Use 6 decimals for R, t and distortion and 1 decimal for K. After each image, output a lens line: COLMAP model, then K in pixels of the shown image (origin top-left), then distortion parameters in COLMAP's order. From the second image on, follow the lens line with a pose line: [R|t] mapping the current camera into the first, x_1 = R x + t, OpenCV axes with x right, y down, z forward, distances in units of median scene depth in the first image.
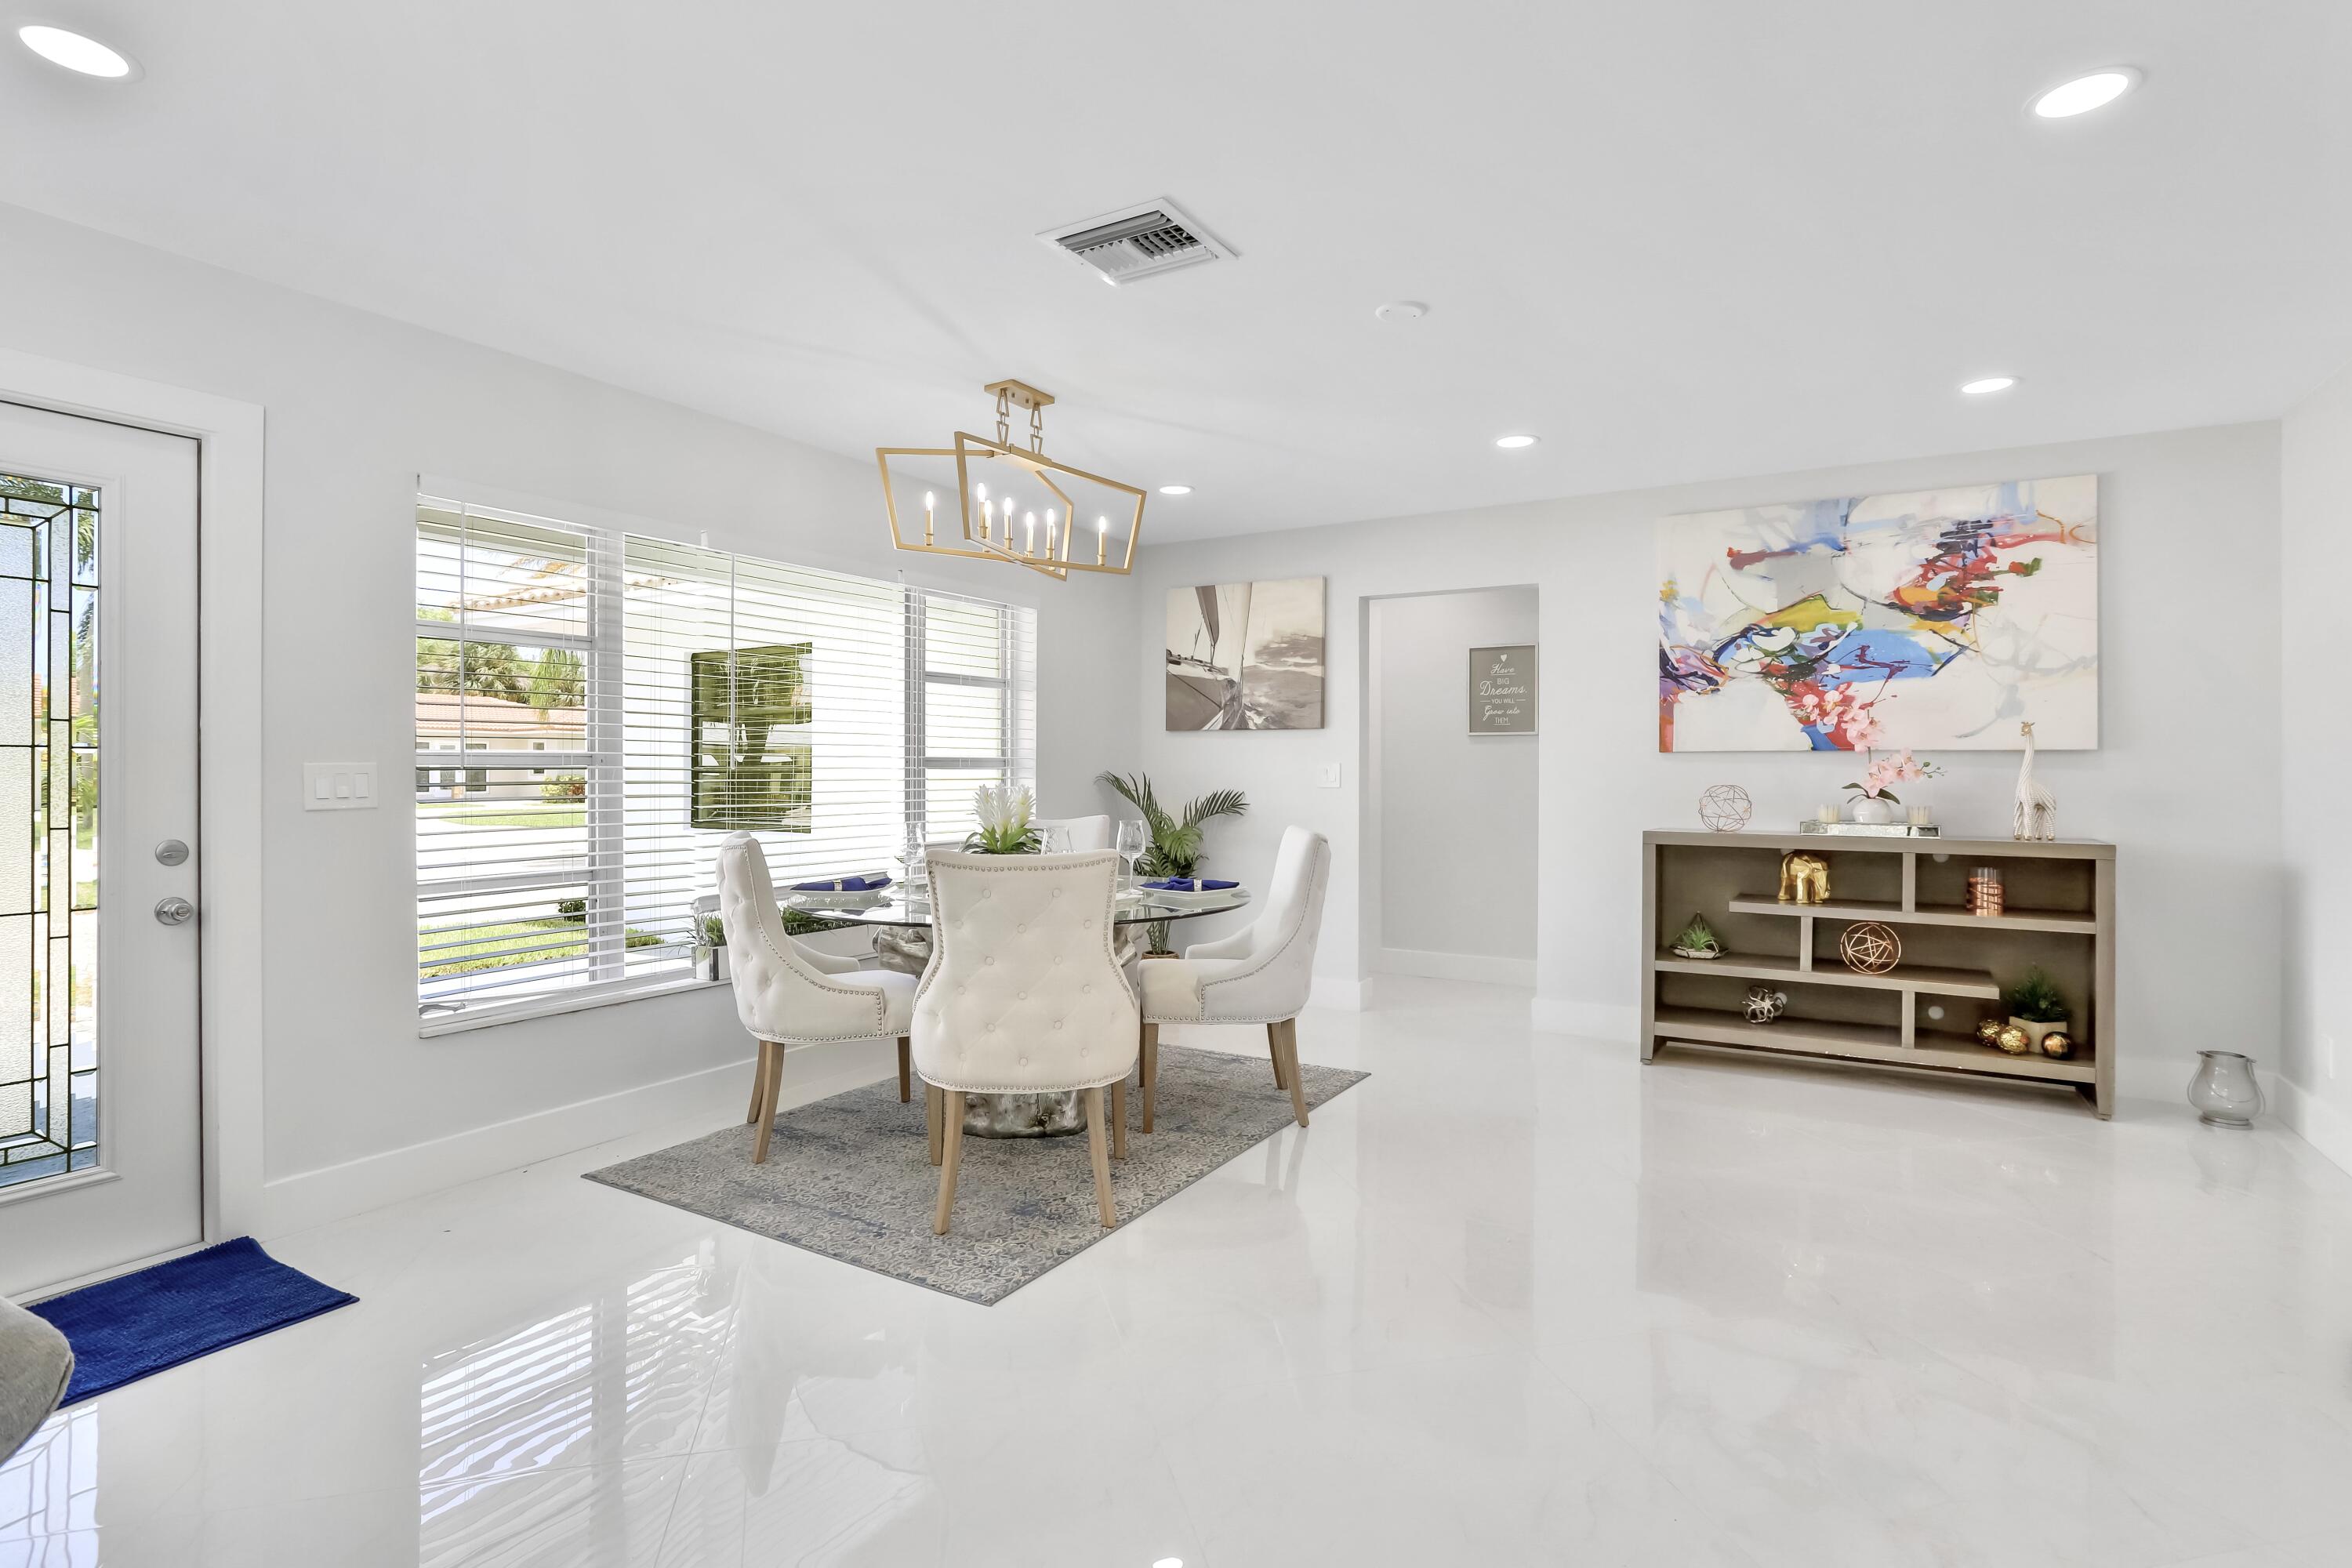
lens RADIAL K [[1212.8, 0, 1176.0], [0, 1212.8, 784.0], [0, 0, 1]] dist [0.036833, 0.000387]
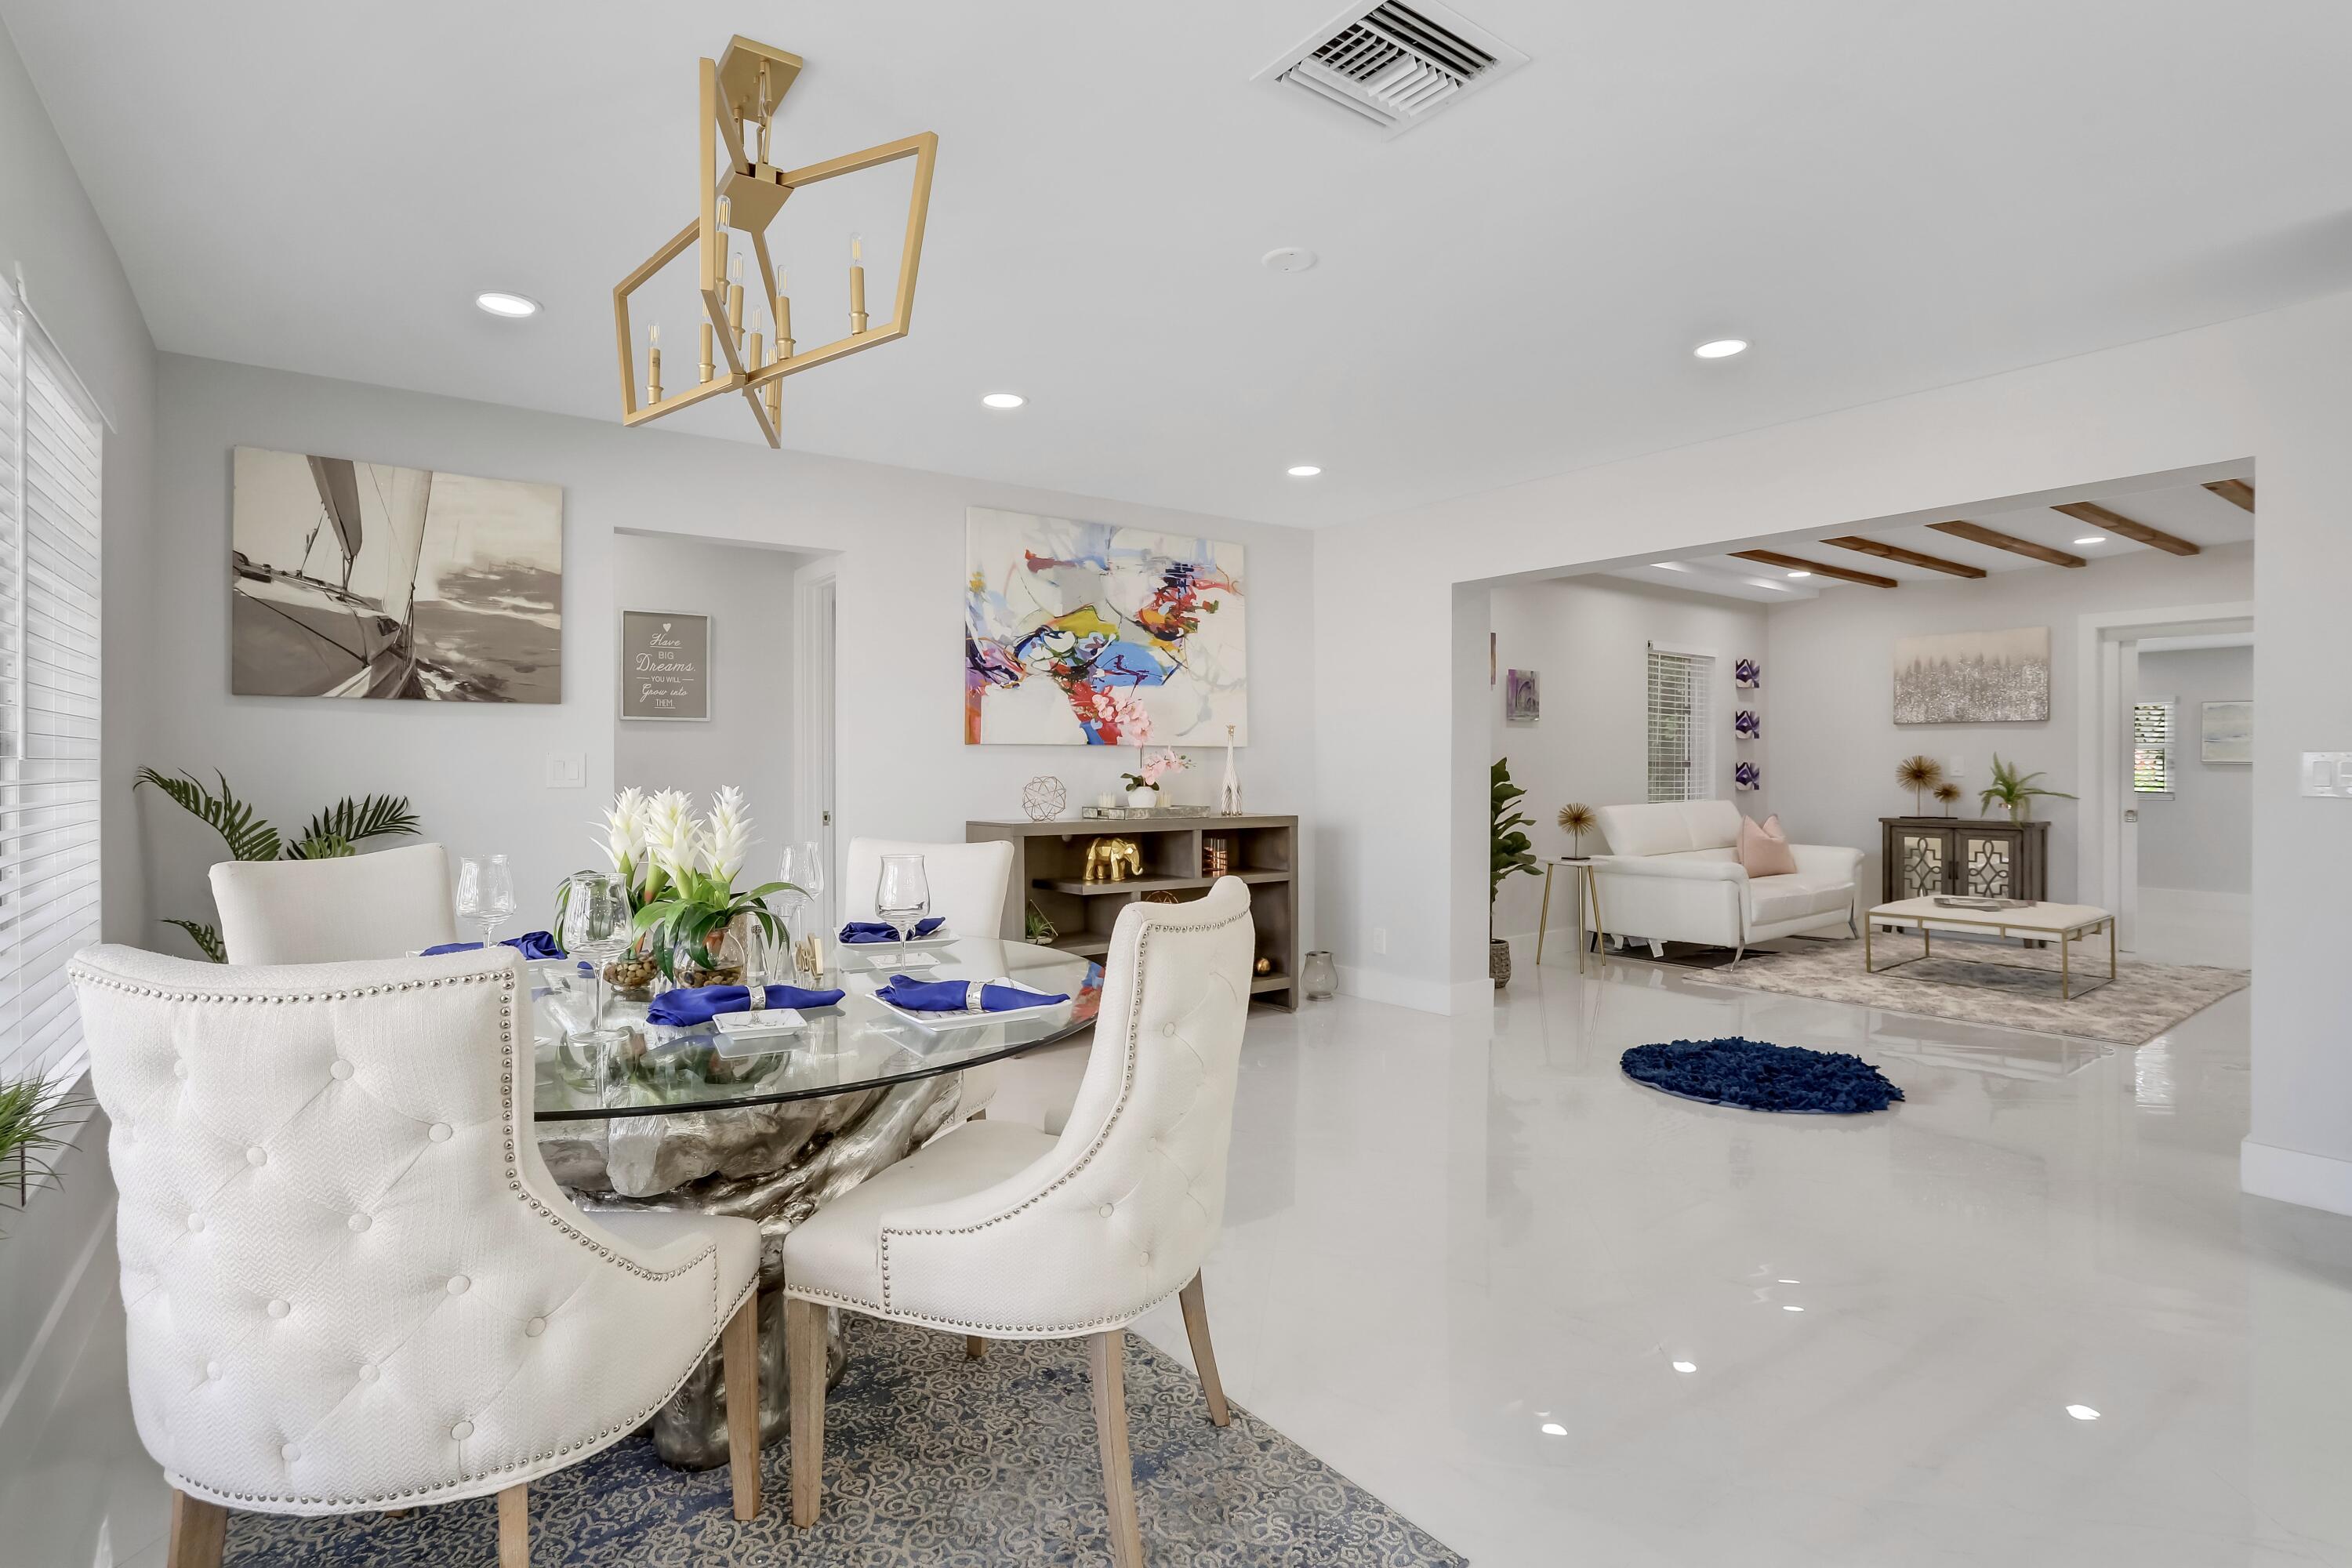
lens RADIAL K [[1191.8, 0, 1178.4], [0, 1191.8, 761.5], [0, 0, 1]] dist [-0.000645, 0.000030]
pose [[0.413447, 0.000919, 0.910528, -0.426767], [0.013745, 0.999879, -0.007251, -0.002935], [-0.910424, 0.015513, 0.413384, 0.467421]]
